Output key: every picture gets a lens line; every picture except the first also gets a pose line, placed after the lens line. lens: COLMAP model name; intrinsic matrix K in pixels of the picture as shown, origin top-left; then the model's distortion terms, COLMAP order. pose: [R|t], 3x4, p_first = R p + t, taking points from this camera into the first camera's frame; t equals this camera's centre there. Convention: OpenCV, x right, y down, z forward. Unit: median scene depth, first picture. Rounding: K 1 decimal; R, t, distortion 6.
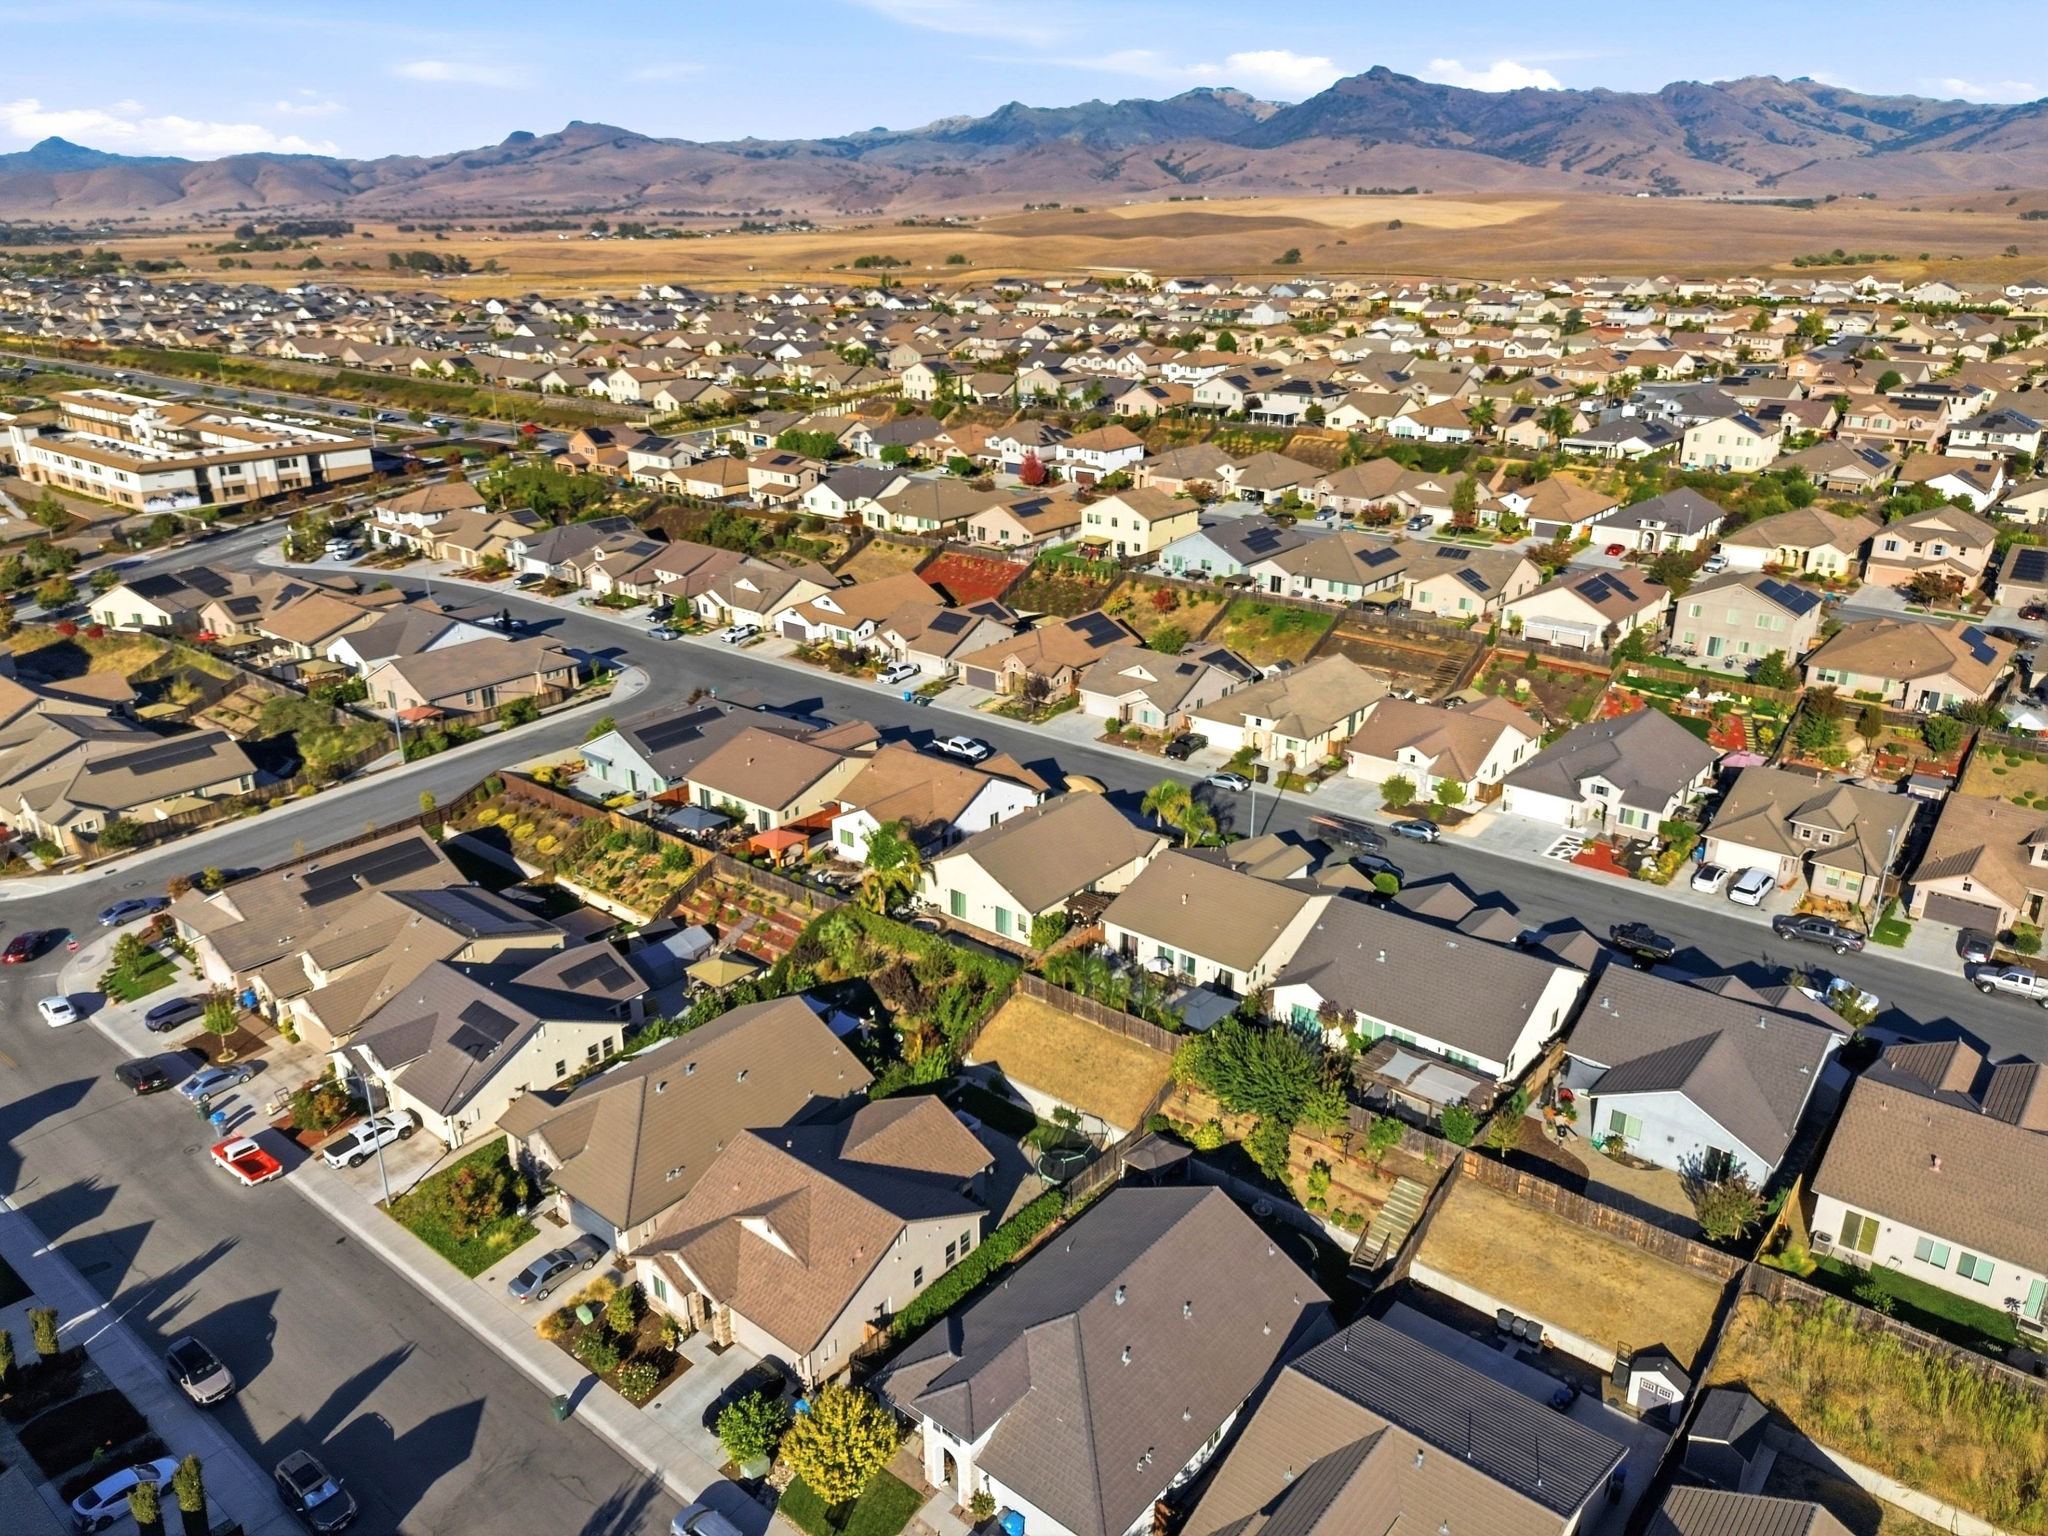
lens RADIAL K [[1458.9, 0, 1022.6], [0, 1458.9, 766.7], [0, 0, 1]] dist [0.056281, -0.049890]
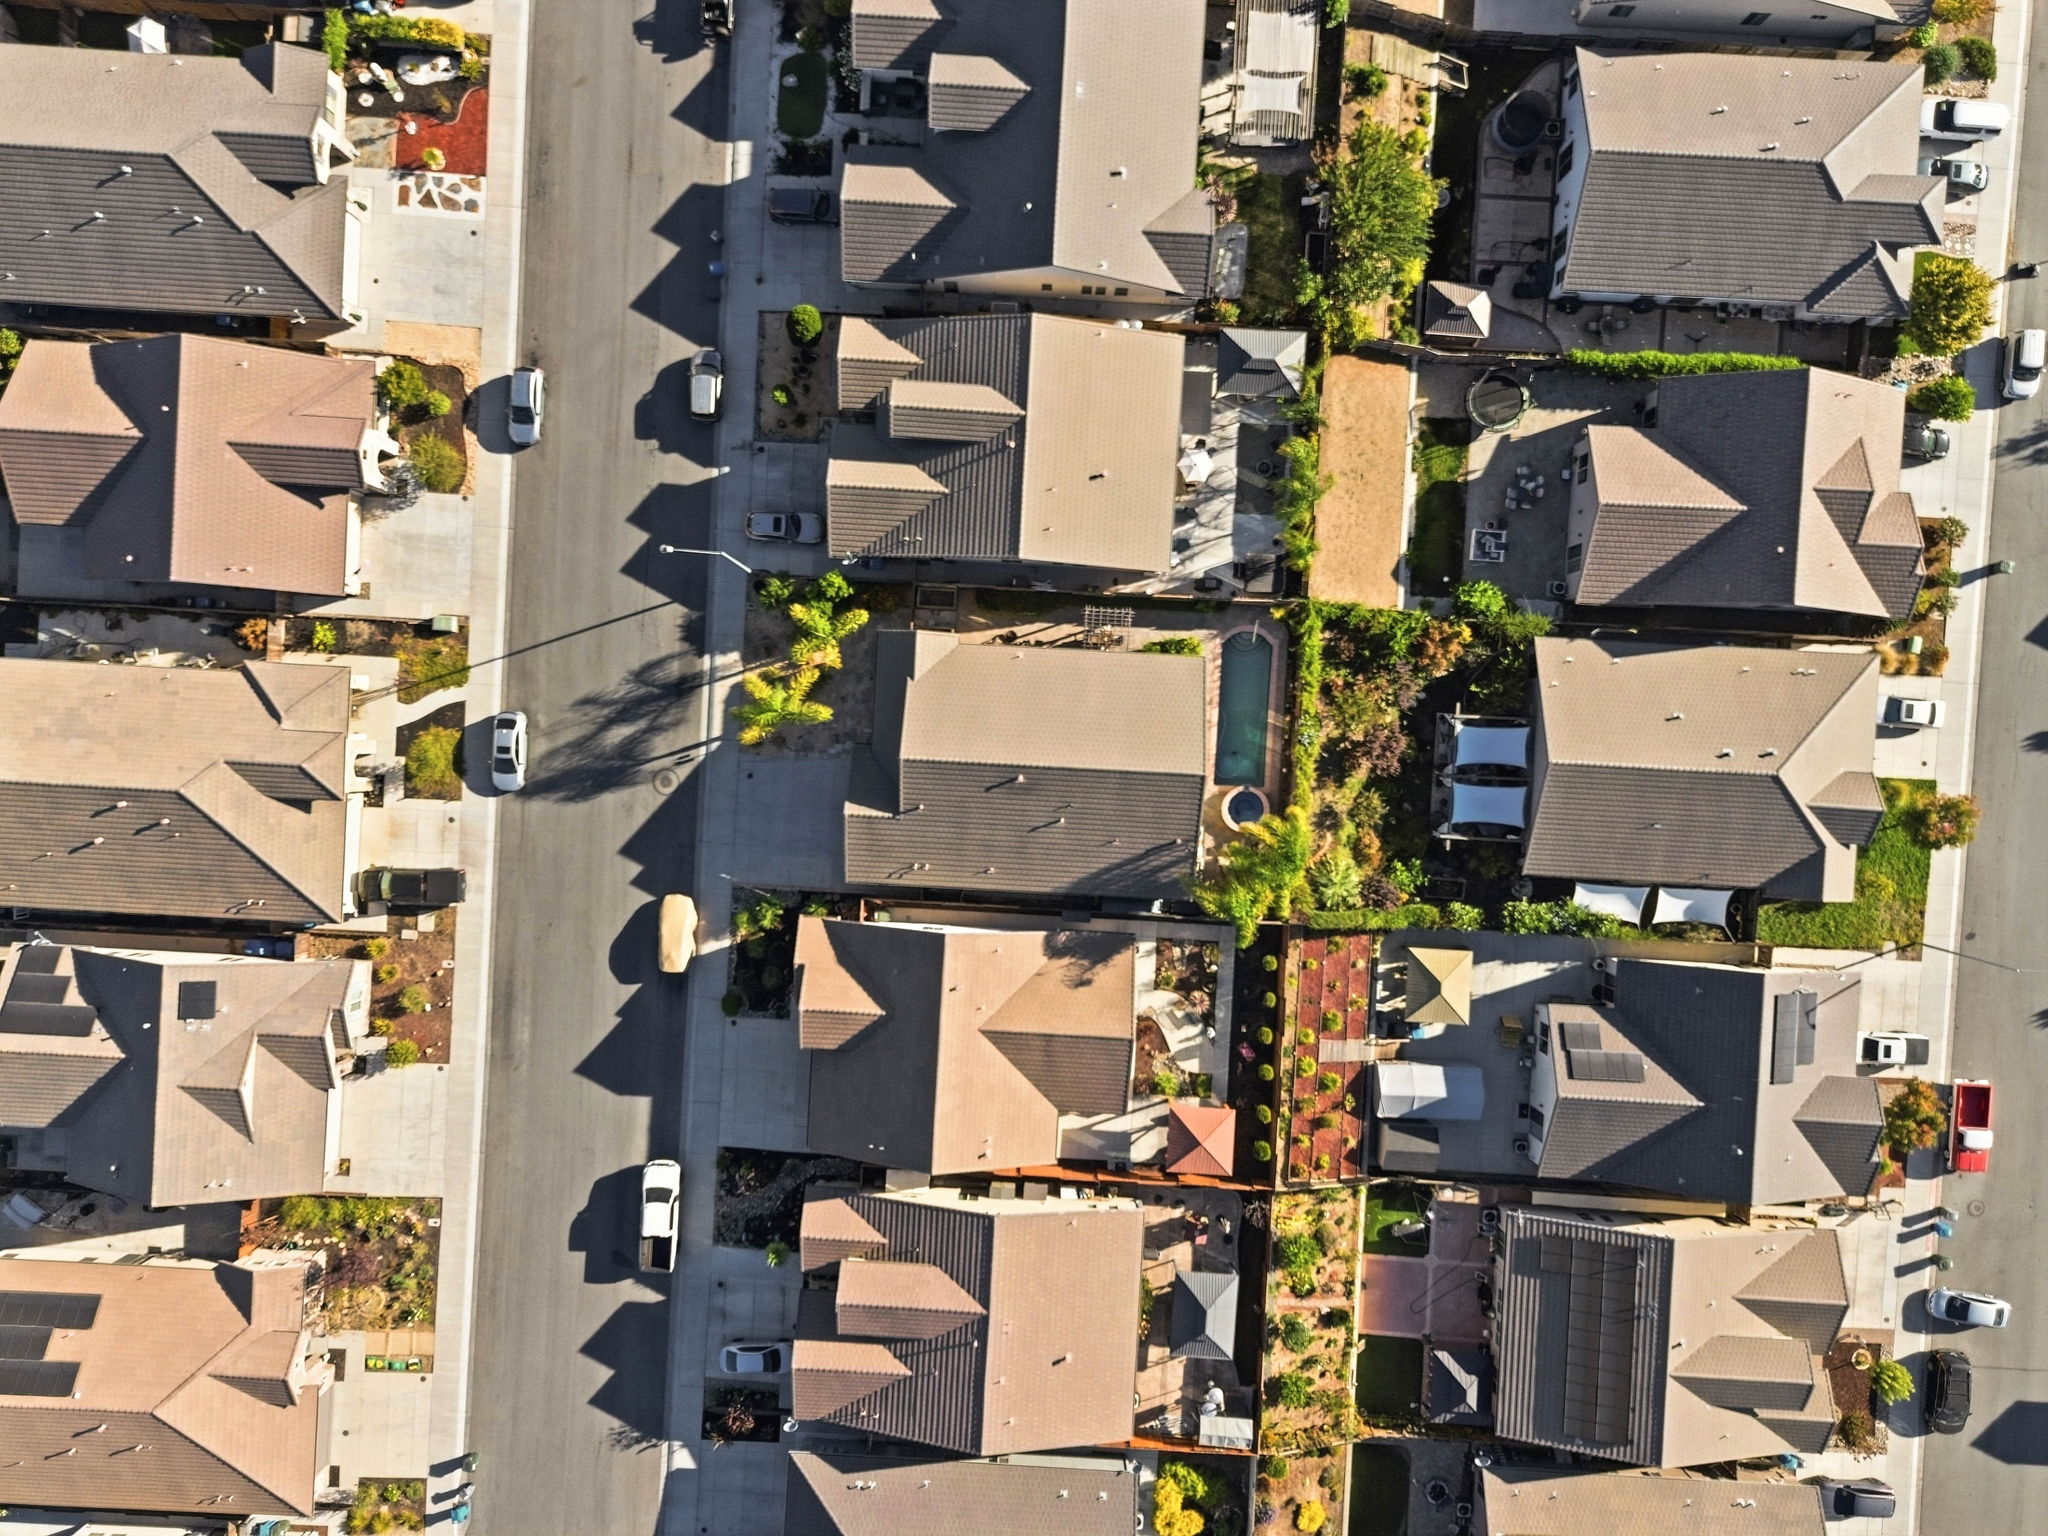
lens RADIAL K [[1458.9, 0, 1022.5], [0, 1458.9, 765.3], [0, 0, 1]] dist [0.056281, -0.049890]
pose [[-0.594454, -0.804039, -0.012072, 0.016624], [0.288287, -0.227107, 0.930222, -0.381324], [-0.750677, 0.549494, 0.366798, 0.508364]]
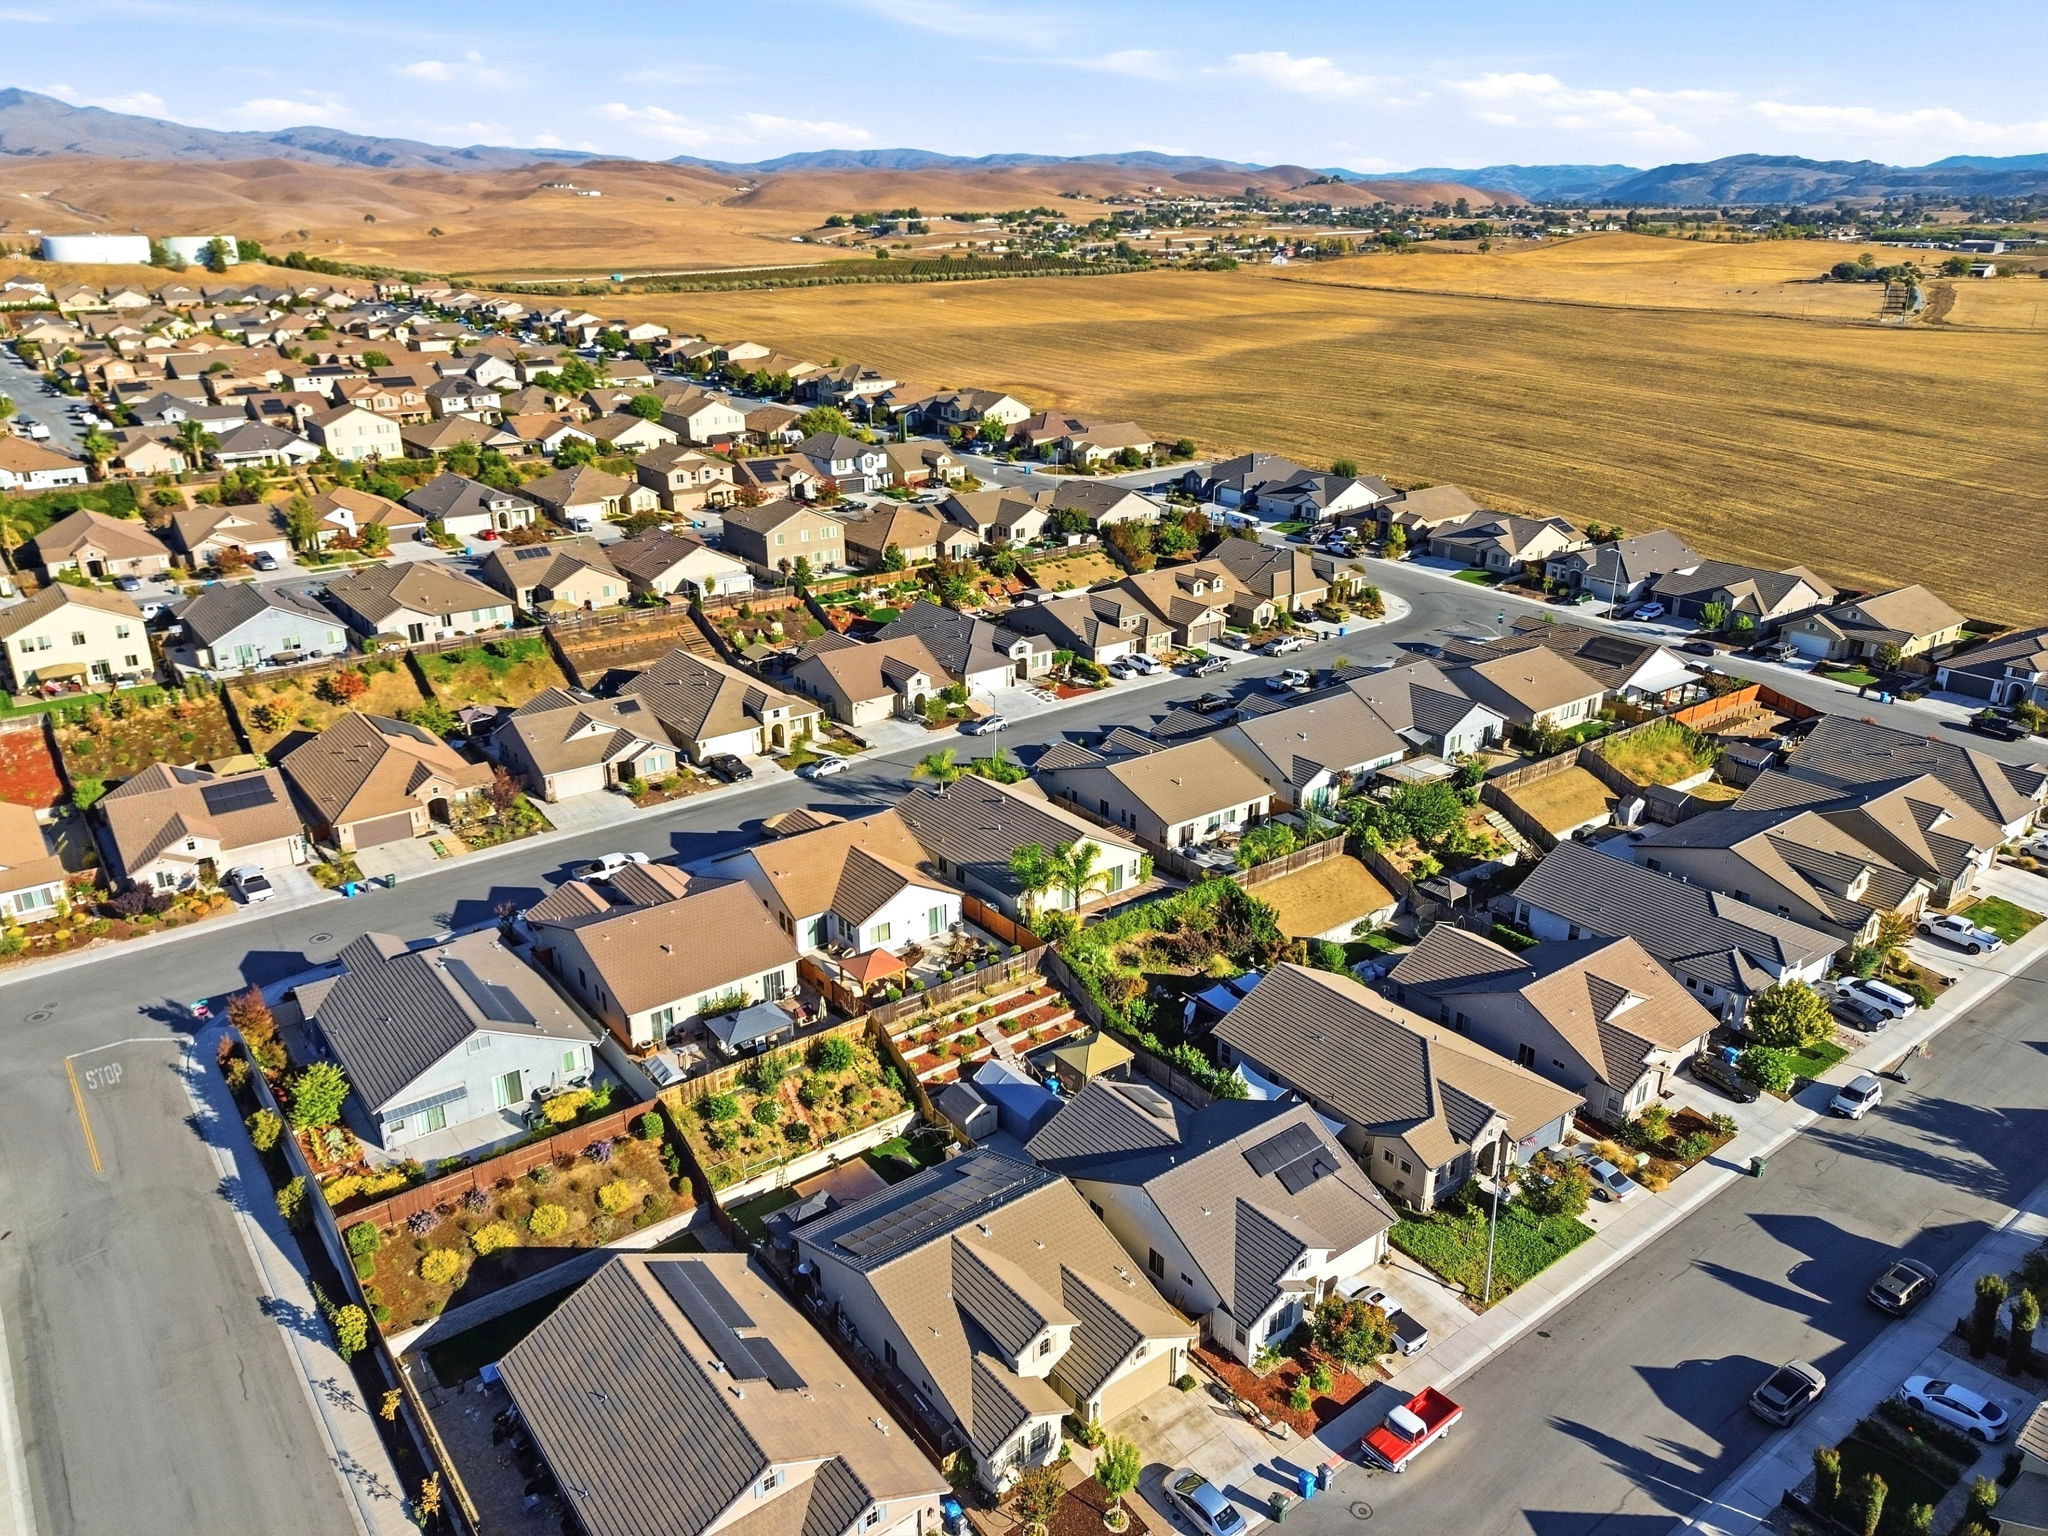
lens RADIAL K [[1458.9, 0, 1027.4], [0, 1458.9, 766.0], [0, 0, 1]] dist [0.056281, -0.049890]
pose [[0.226128, -0.348516, 0.909617, -0.596761], [0.347896, 0.901113, 0.258772, -0.163106], [-0.909854, 0.257936, 0.325014, 0.436862]]
